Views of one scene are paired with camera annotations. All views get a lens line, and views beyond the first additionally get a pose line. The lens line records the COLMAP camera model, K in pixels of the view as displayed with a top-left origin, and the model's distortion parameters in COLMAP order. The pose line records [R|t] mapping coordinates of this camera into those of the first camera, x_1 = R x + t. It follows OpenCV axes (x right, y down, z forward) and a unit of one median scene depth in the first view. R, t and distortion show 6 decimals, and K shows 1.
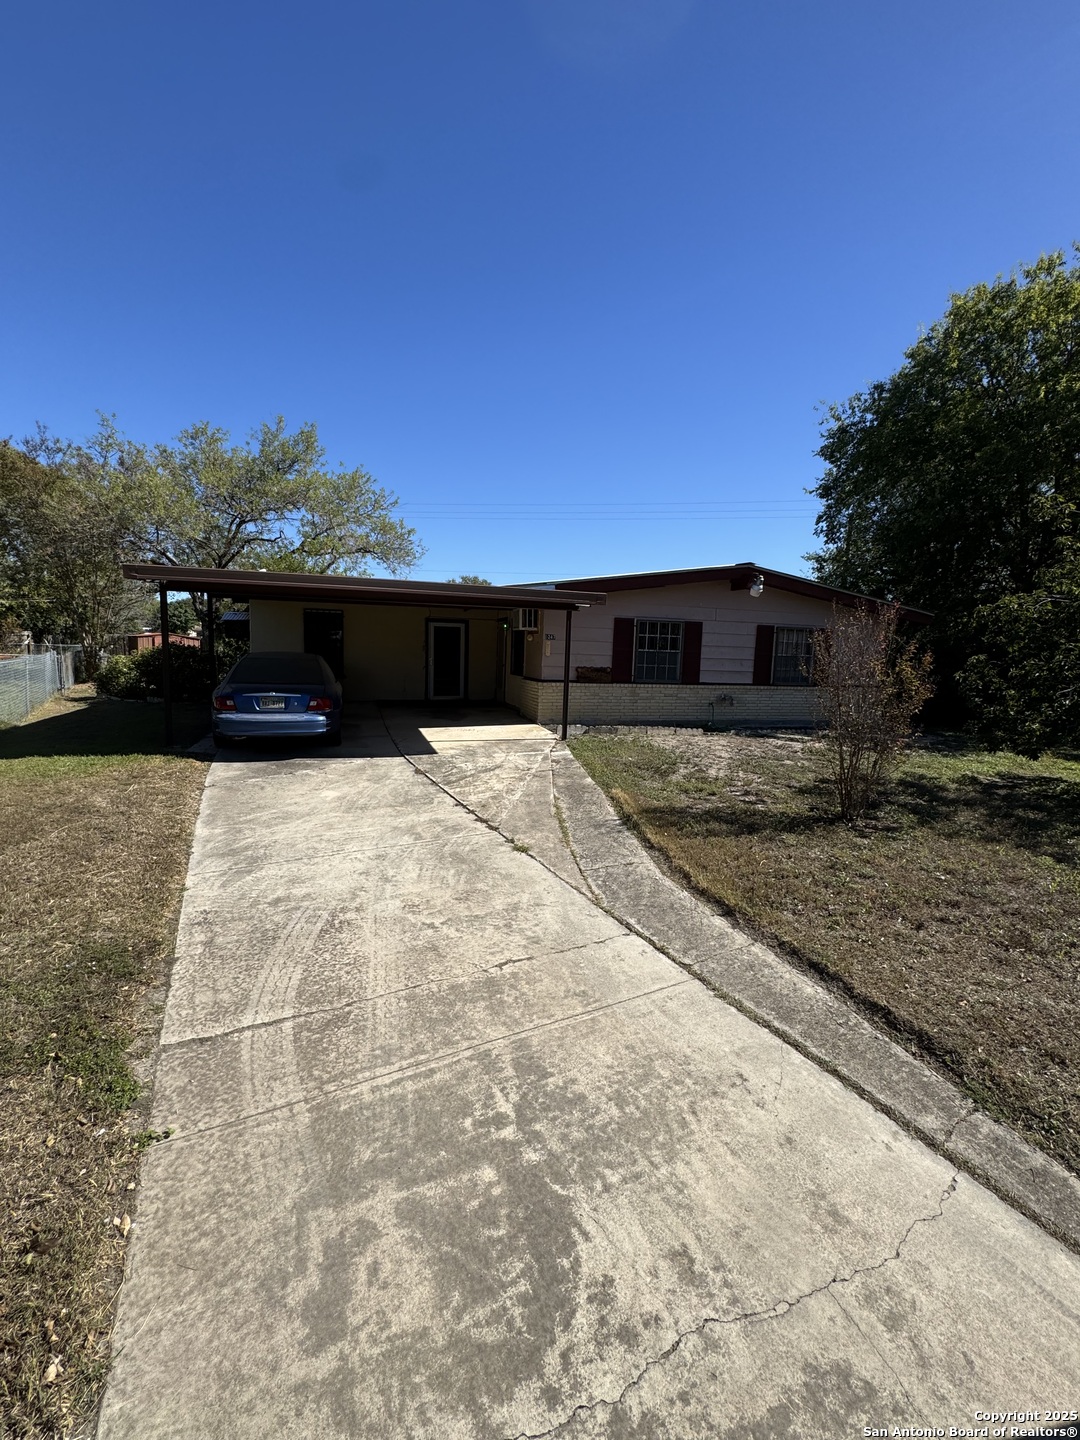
lens RADIAL K [[563.2, 0, 539.1], [0, 563.2, 738.8], [0, 0, 1]] dist [-0.001134, -0.000055]
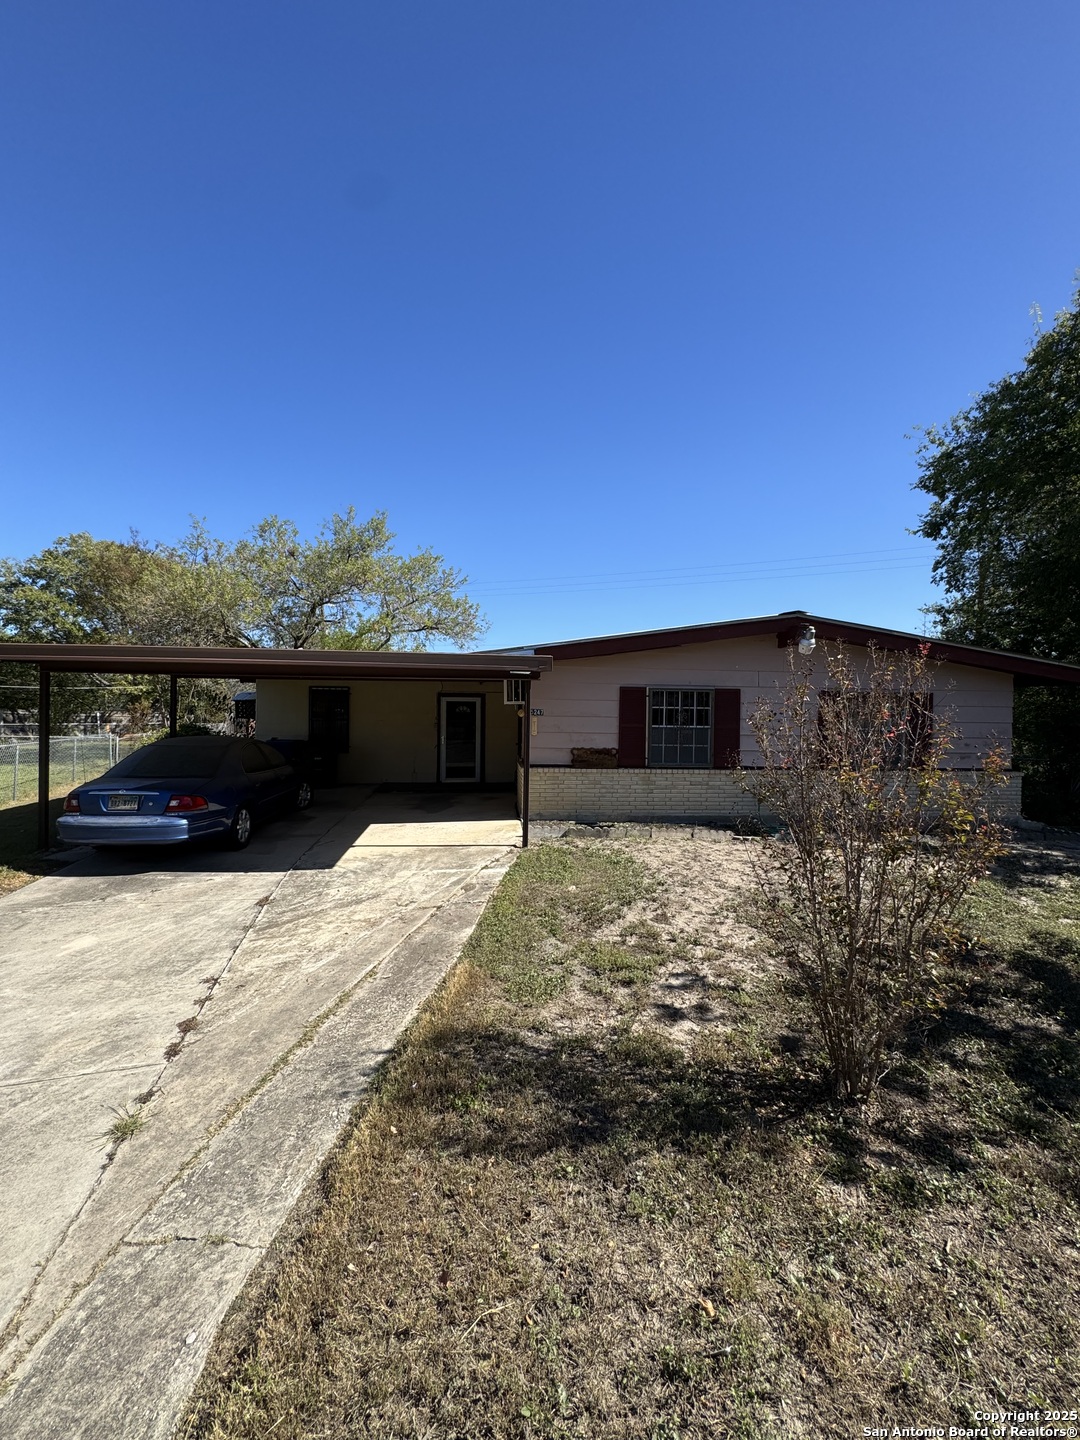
lens RADIAL K [[563.2, 0, 539.1], [0, 563.2, 738.8], [0, 0, 1]] dist [-0.001134, -0.000055]
pose [[0.980137, -0.010393, -0.198050, 0.172594], [-0.014054, 0.992476, -0.121633, -0.040872], [0.197823, 0.122000, 0.972616, 0.199000]]
